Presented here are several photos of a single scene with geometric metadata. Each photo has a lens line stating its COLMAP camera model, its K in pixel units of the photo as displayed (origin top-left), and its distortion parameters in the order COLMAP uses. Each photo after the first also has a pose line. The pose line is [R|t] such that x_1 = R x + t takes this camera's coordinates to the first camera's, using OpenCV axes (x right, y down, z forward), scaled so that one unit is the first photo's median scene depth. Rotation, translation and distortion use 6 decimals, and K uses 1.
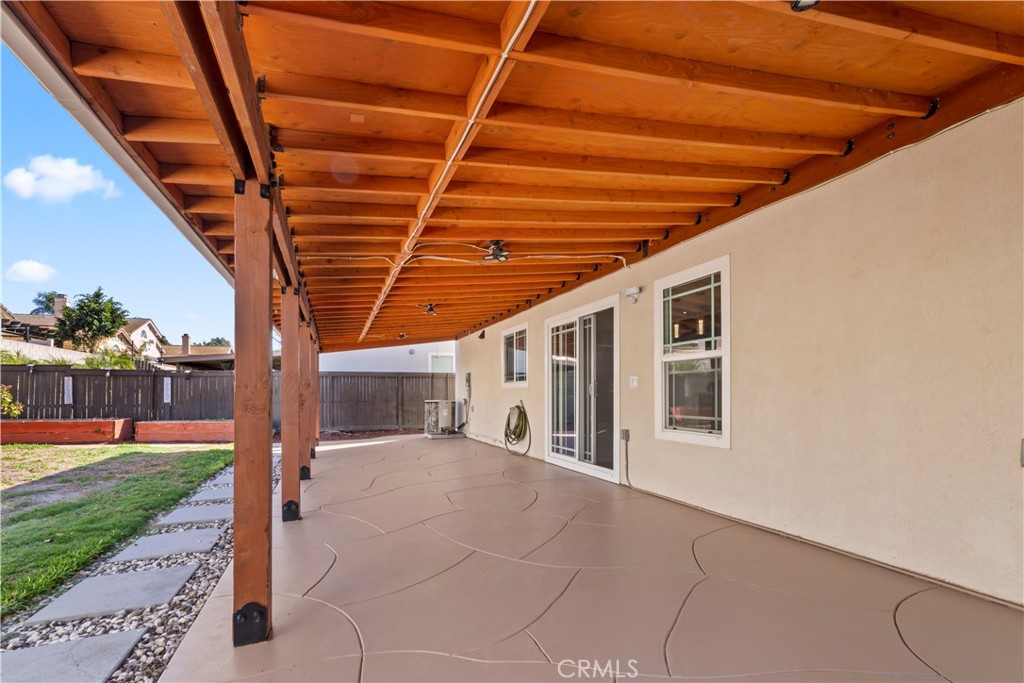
lens RADIAL K [[446.4, 0, 509.2], [0, 446.4, 379.7], [0, 0, 1]] dist [0.000541, 0.000373]
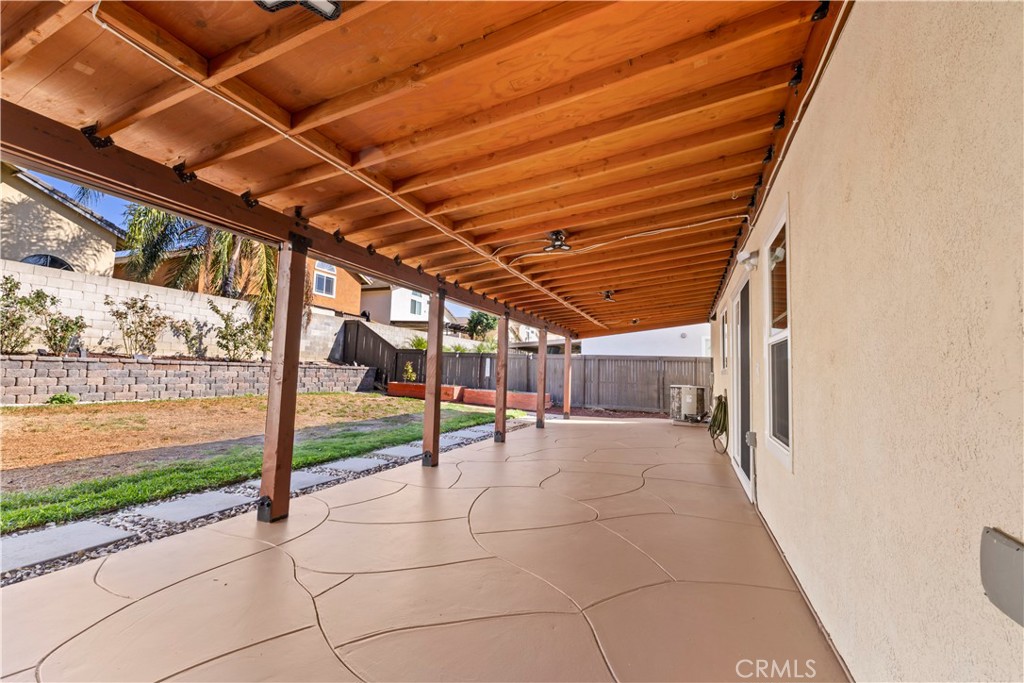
lens RADIAL K [[426.1, 0, 512.0], [0, 426.1, 341.5], [0, 0, 1]] dist [0.000562, -0.000013]
pose [[0.738641, -0.014255, -0.673949, 0.193958], [-0.019626, 0.998898, -0.042638, -0.002766], [0.673814, 0.044721, 0.737547, 0.067732]]
